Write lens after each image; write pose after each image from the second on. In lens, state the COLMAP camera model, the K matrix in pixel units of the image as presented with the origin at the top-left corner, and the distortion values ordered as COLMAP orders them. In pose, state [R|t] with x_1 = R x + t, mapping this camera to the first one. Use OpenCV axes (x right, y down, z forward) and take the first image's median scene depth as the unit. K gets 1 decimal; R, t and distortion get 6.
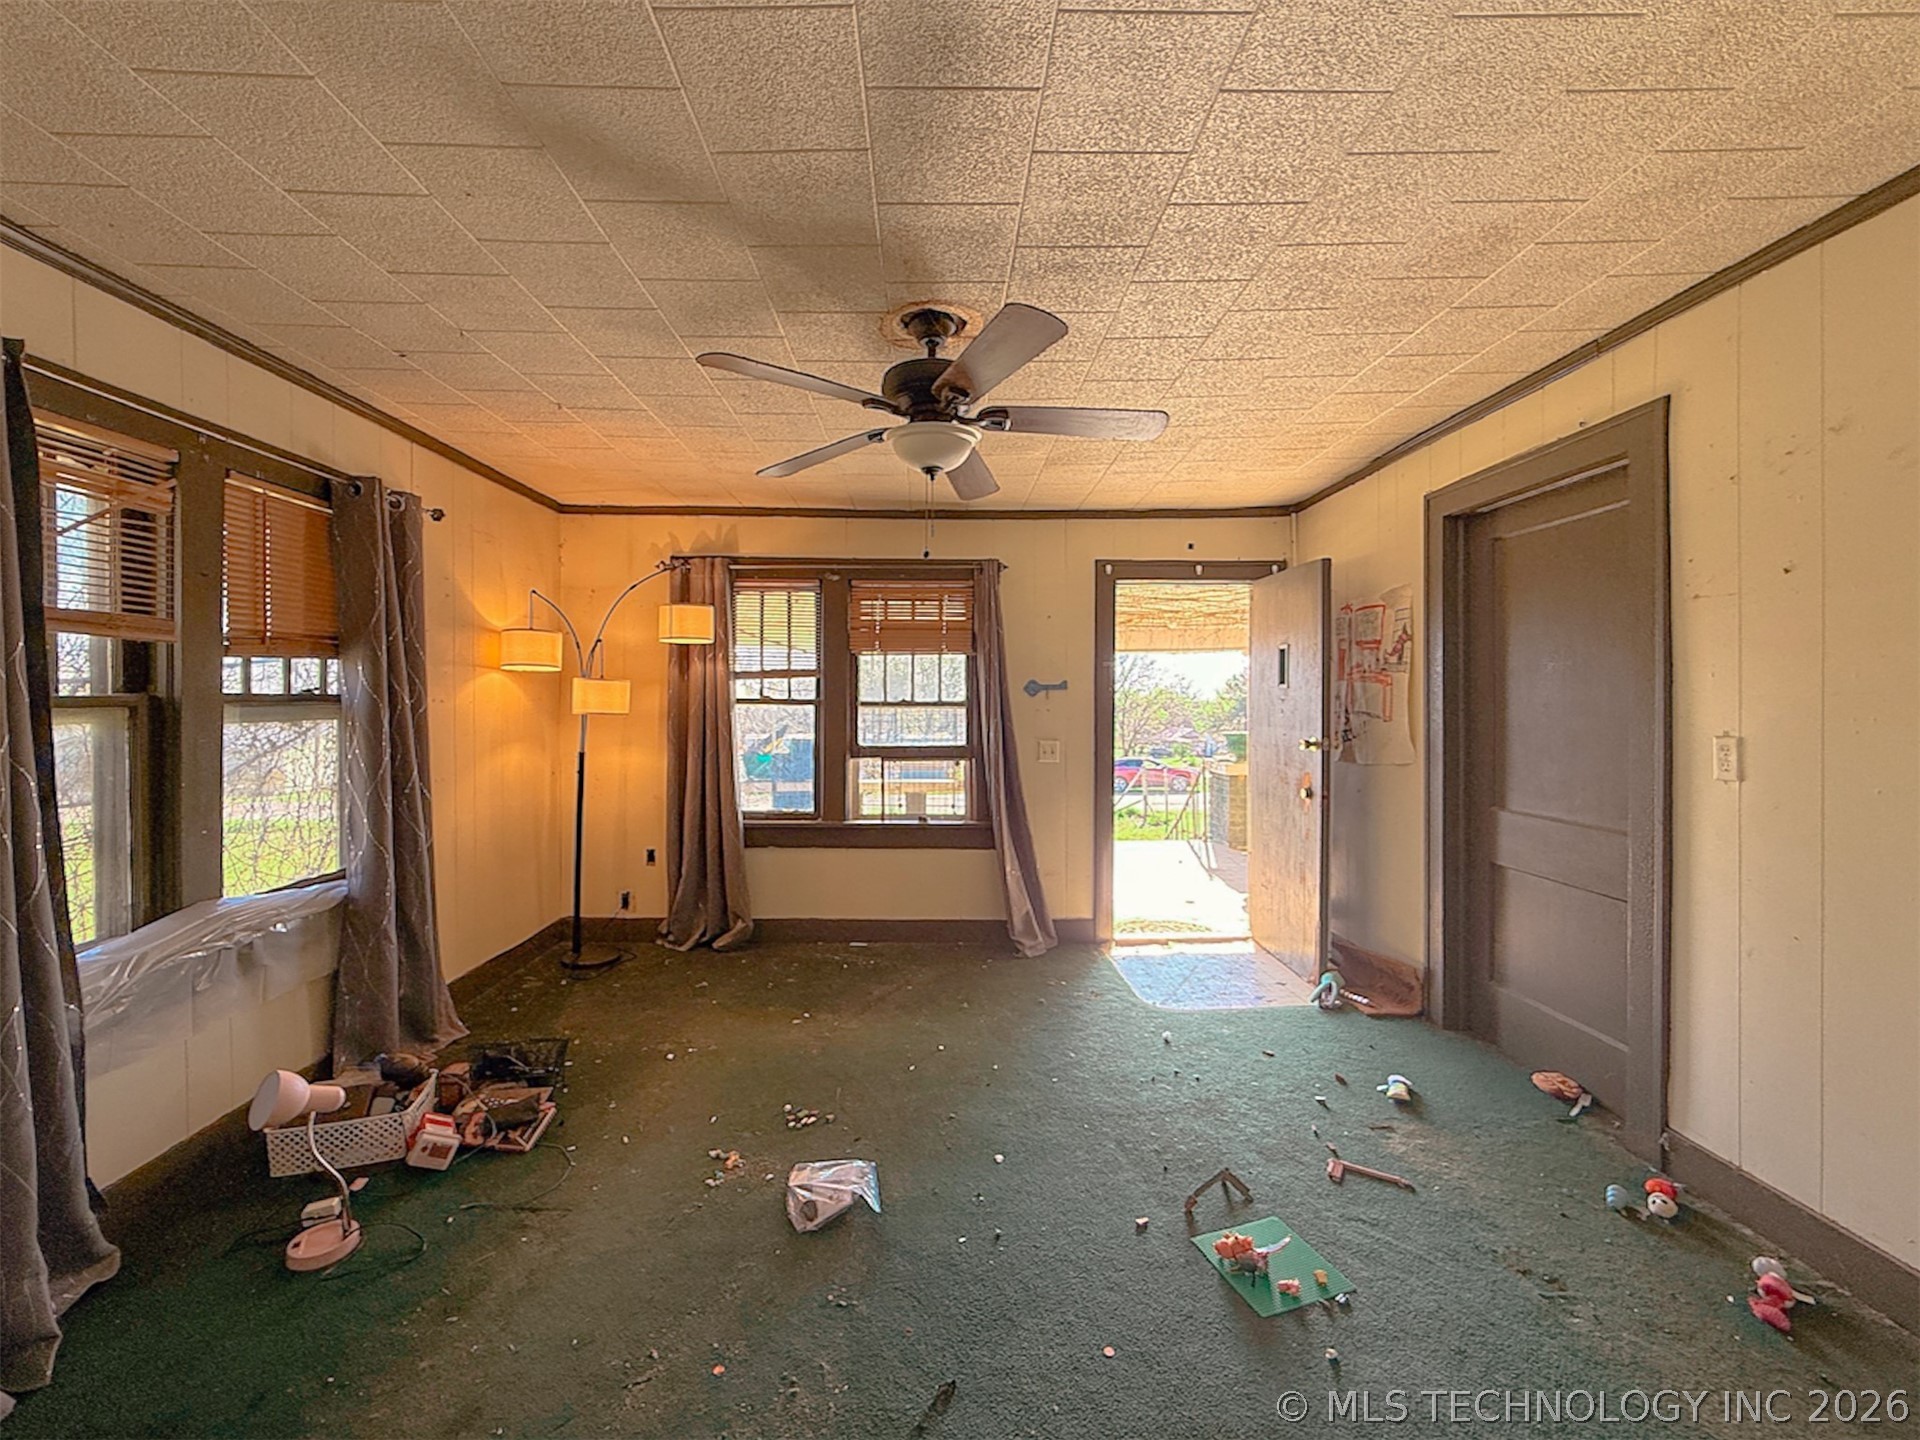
lens RADIAL K [[782.3, 0, 954.8], [0, 782.3, 706.1], [0, 0, 1]] dist [-0.004109, -0.000336]
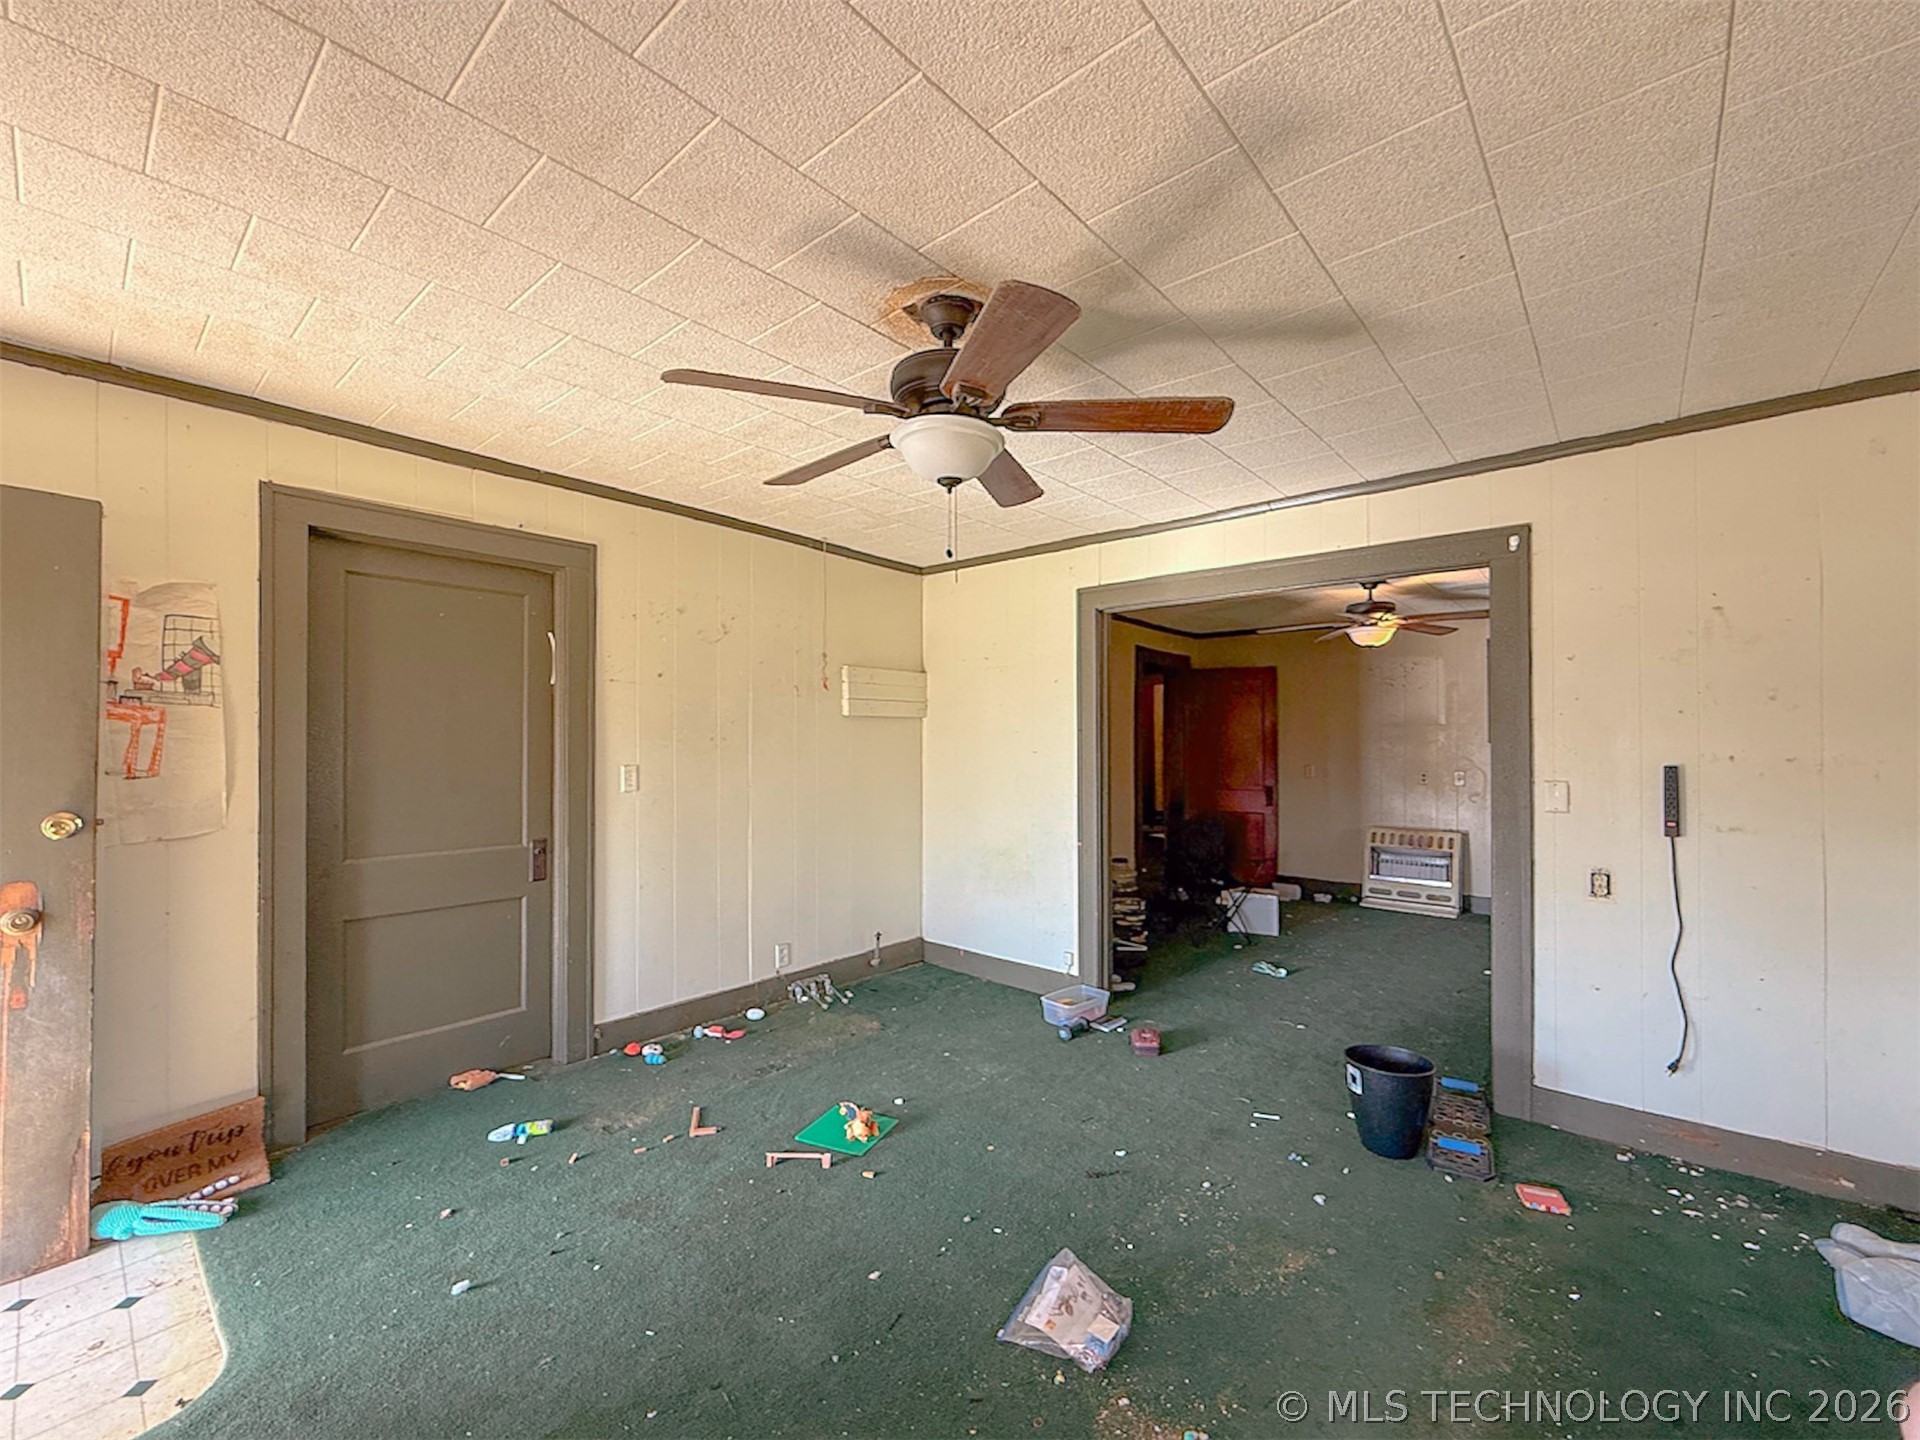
lens RADIAL K [[782.3, 0, 929.3], [0, 782.3, 742.9], [0, 0, 1]] dist [-0.004109, -0.000336]
pose [[-0.713898, -0.000802, 0.700249, -0.455889], [0.006559, 0.999948, 0.007831, -0.012769], [-0.700219, 0.010184, -0.713855, 1.207435]]
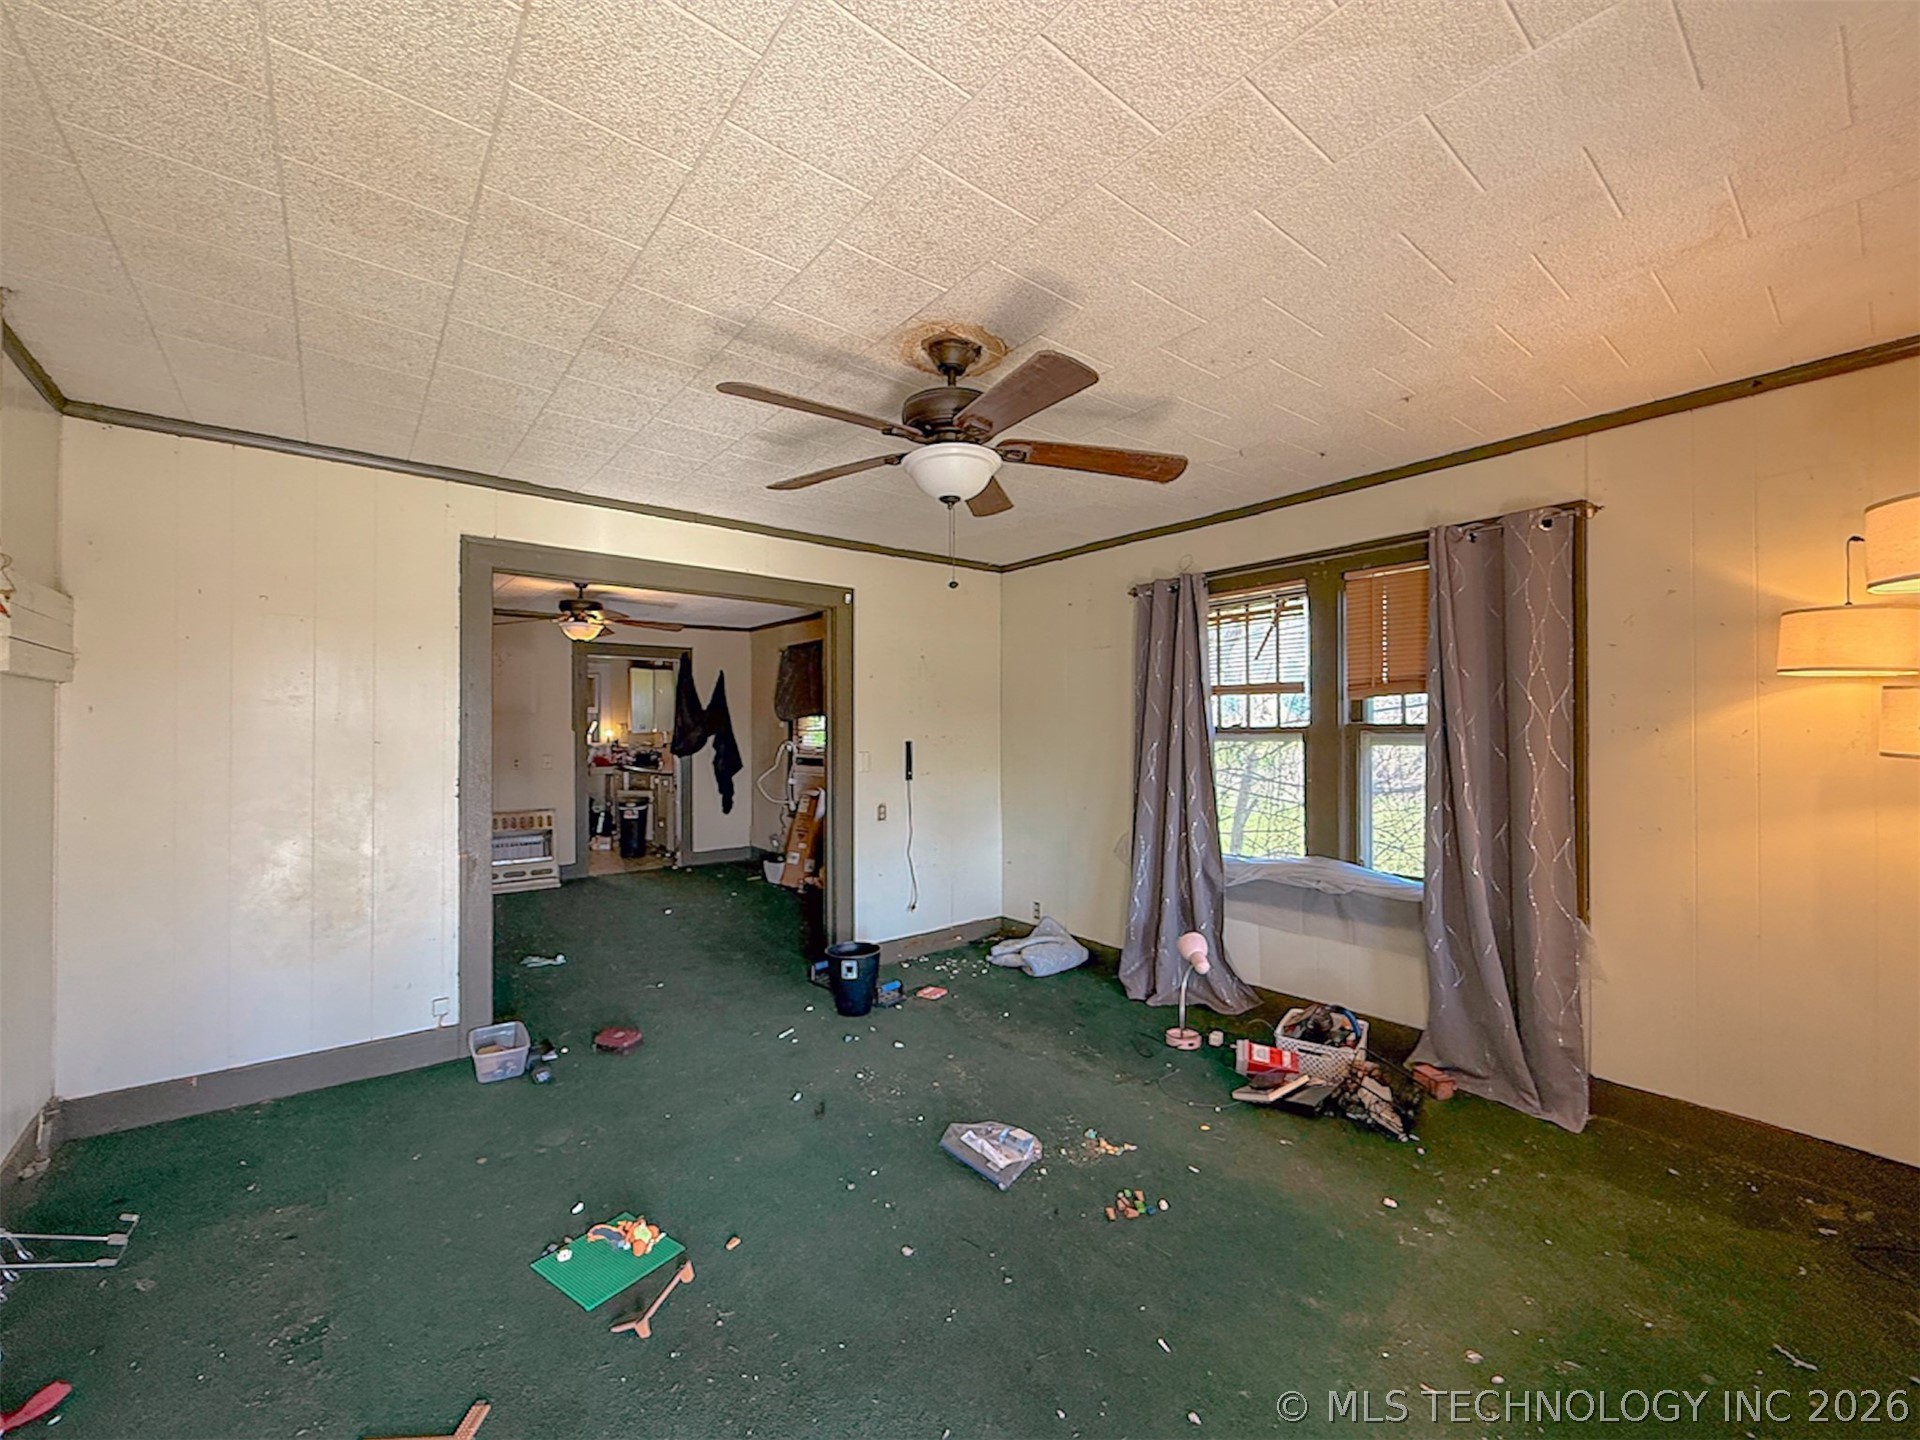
lens RADIAL K [[782.3, 0, 968.0], [0, 782.3, 728.7], [0, 0, 1]] dist [-0.004109, -0.000336]
pose [[-0.799819, -0.000441, -0.600240, 0.404452], [-0.004604, 0.999975, 0.005400, -0.009157], [0.600223, 0.007083, -0.799801, 1.336625]]
